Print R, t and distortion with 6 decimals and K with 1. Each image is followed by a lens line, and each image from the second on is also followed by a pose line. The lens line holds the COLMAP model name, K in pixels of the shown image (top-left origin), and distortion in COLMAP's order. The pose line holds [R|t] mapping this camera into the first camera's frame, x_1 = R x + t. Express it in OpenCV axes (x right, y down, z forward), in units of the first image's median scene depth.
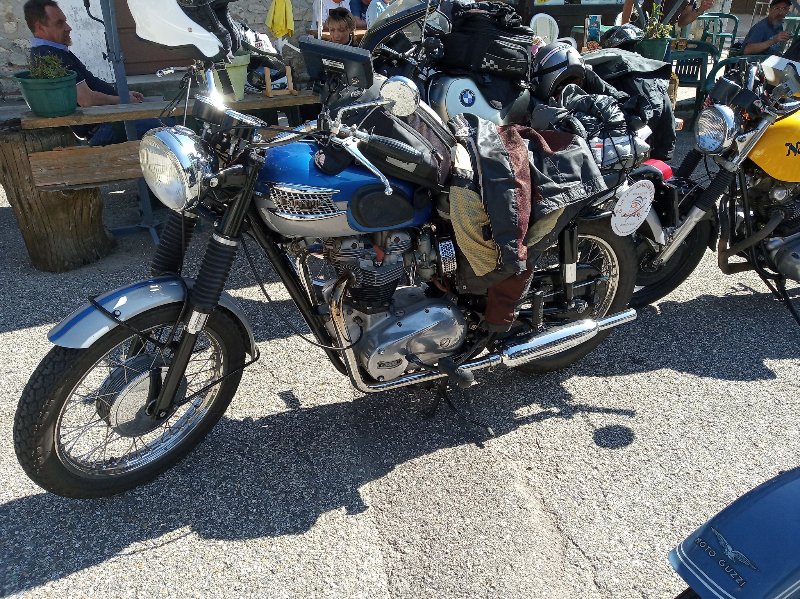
lens RADIAL K [[642.5, 0, 399.5], [0, 642.5, 298.4], [0, 0, 1]] dist [-0.007309, -0.001263]
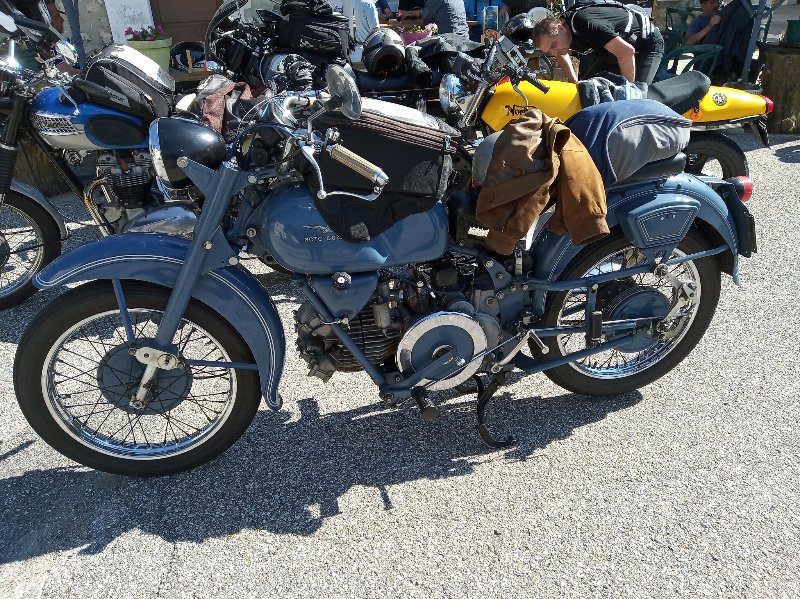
lens RADIAL K [[642.5, 0, 400.3], [0, 642.5, 300.3], [0, 0, 1]] dist [-0.007309, -0.001263]
pose [[0.985797, 0.063645, -0.155416, 0.796089], [-0.062722, 0.997972, 0.010839, 0.176451], [0.155790, -0.000937, 0.987790, -0.351853]]
